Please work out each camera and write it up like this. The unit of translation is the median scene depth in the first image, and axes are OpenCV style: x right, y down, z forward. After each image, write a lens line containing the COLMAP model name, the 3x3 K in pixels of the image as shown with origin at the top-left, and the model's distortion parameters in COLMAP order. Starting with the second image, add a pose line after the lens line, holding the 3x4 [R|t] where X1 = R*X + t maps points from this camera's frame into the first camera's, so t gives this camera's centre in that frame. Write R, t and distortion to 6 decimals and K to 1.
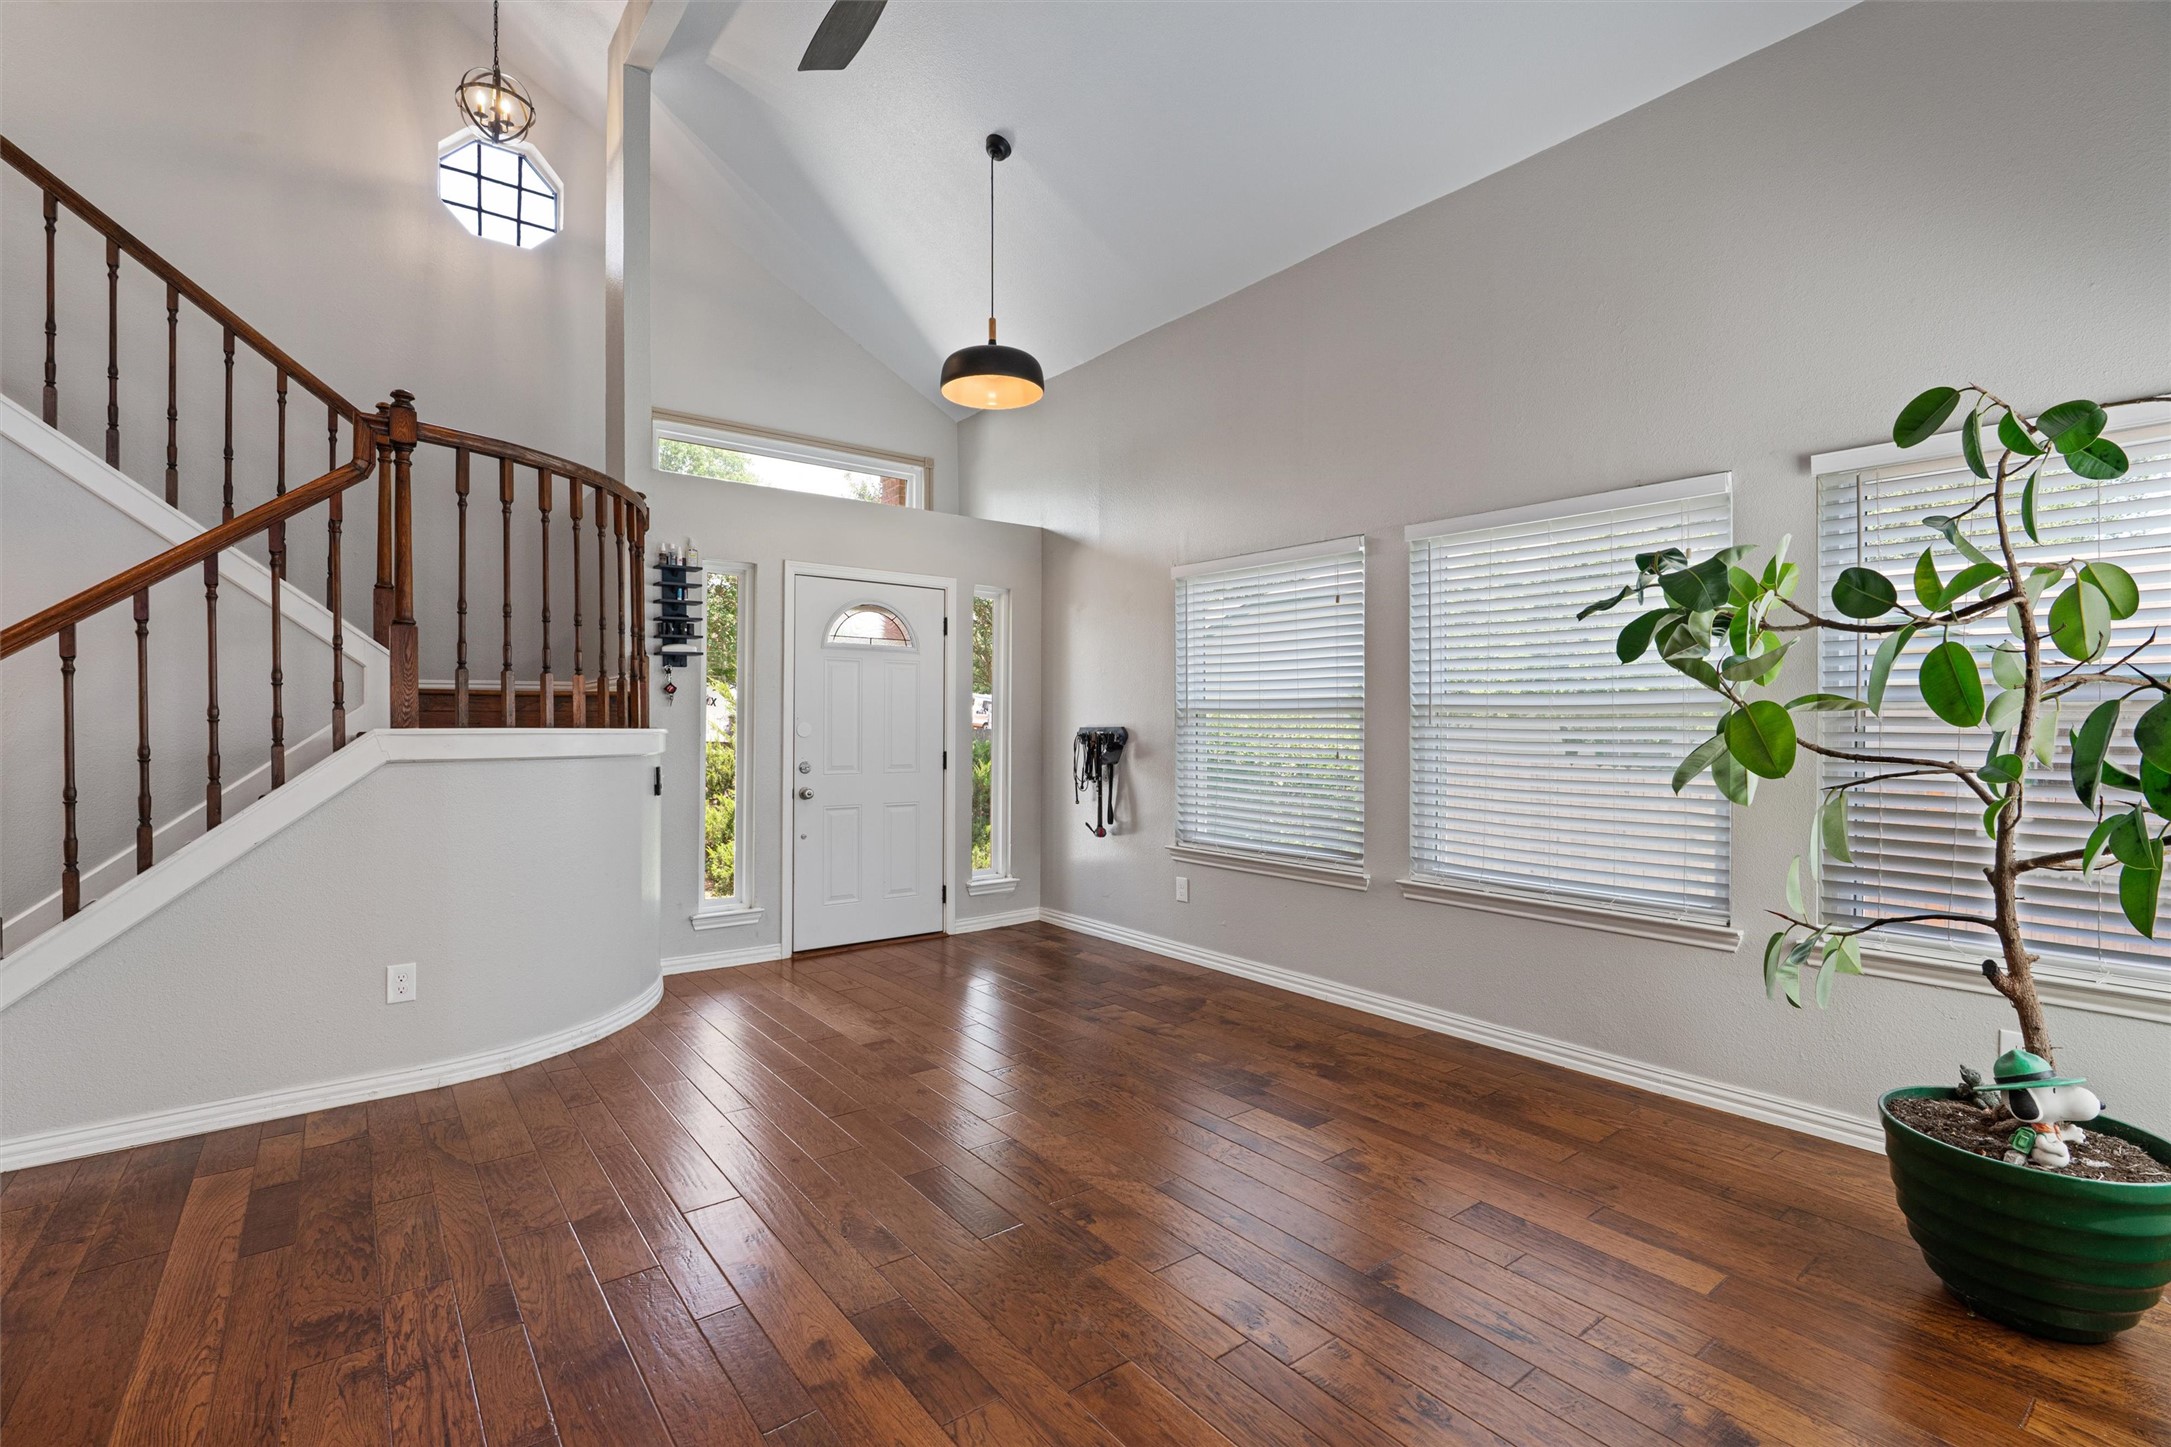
lens RADIAL K [[974.0, 0, 1084.0], [0, 974.0, 727.0], [0, 0, 1]] dist [-0.015061, 0.000579]
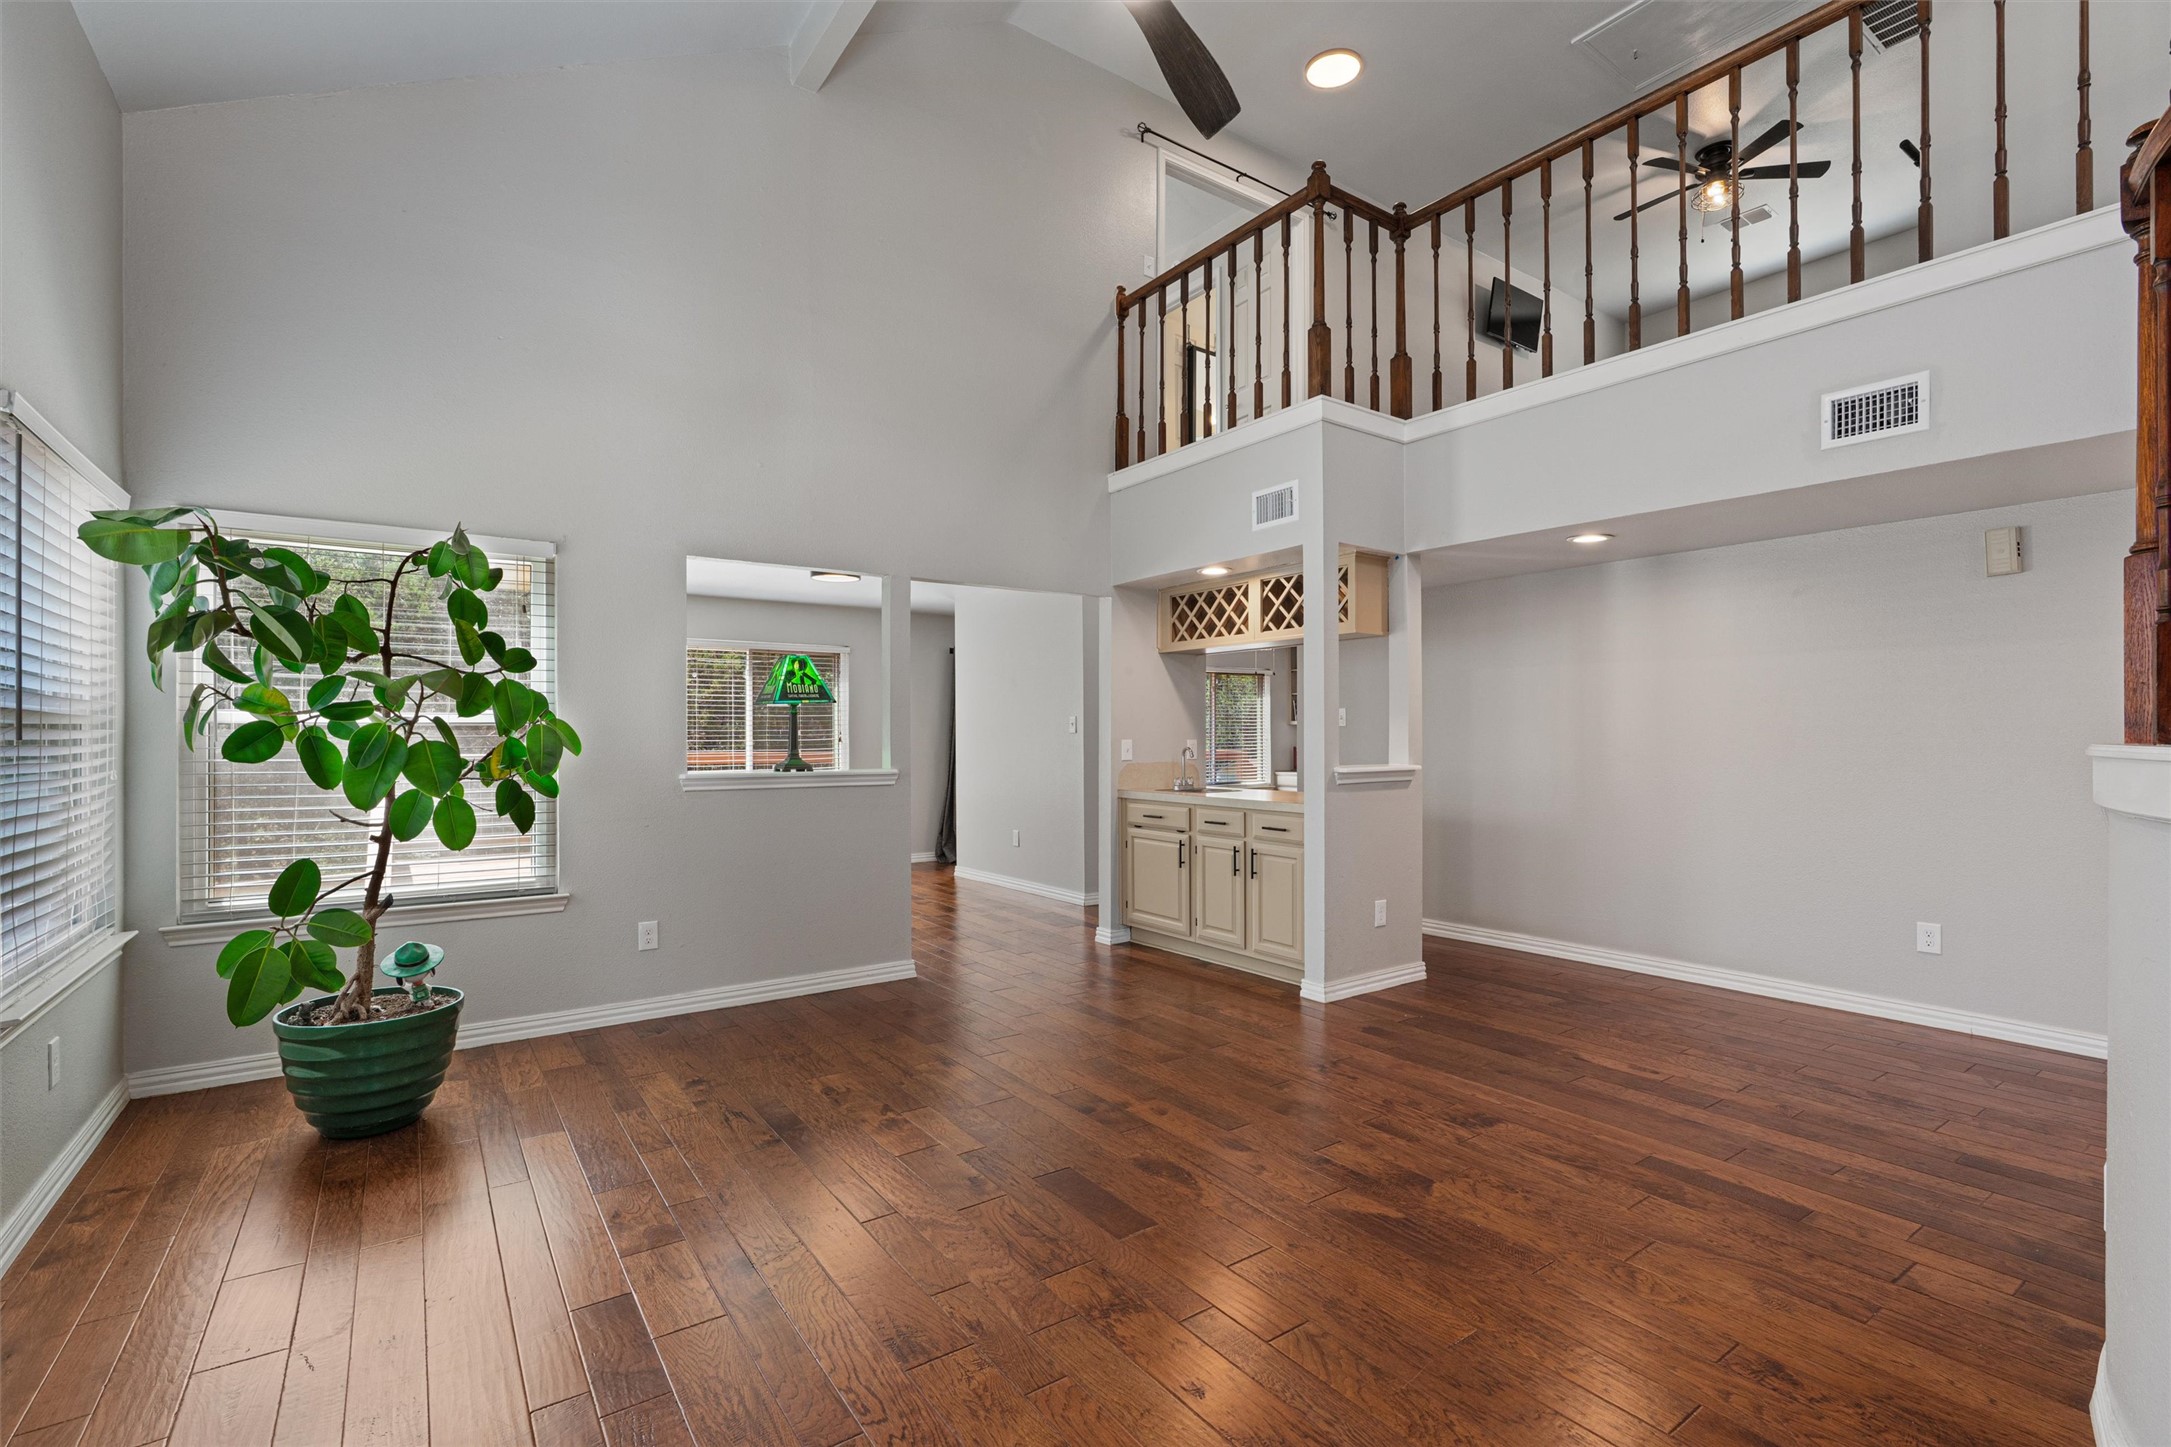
lens RADIAL K [[974.0, 0, 1088.2], [0, 974.0, 731.5], [0, 0, 1]] dist [-0.015061, 0.000579]
pose [[-0.999012, -0.000185, 0.044447, -0.204152], [-0.000225, 1.000000, -0.000900, -0.007070], [-0.044446, -0.000909, -0.999011, 2.452021]]
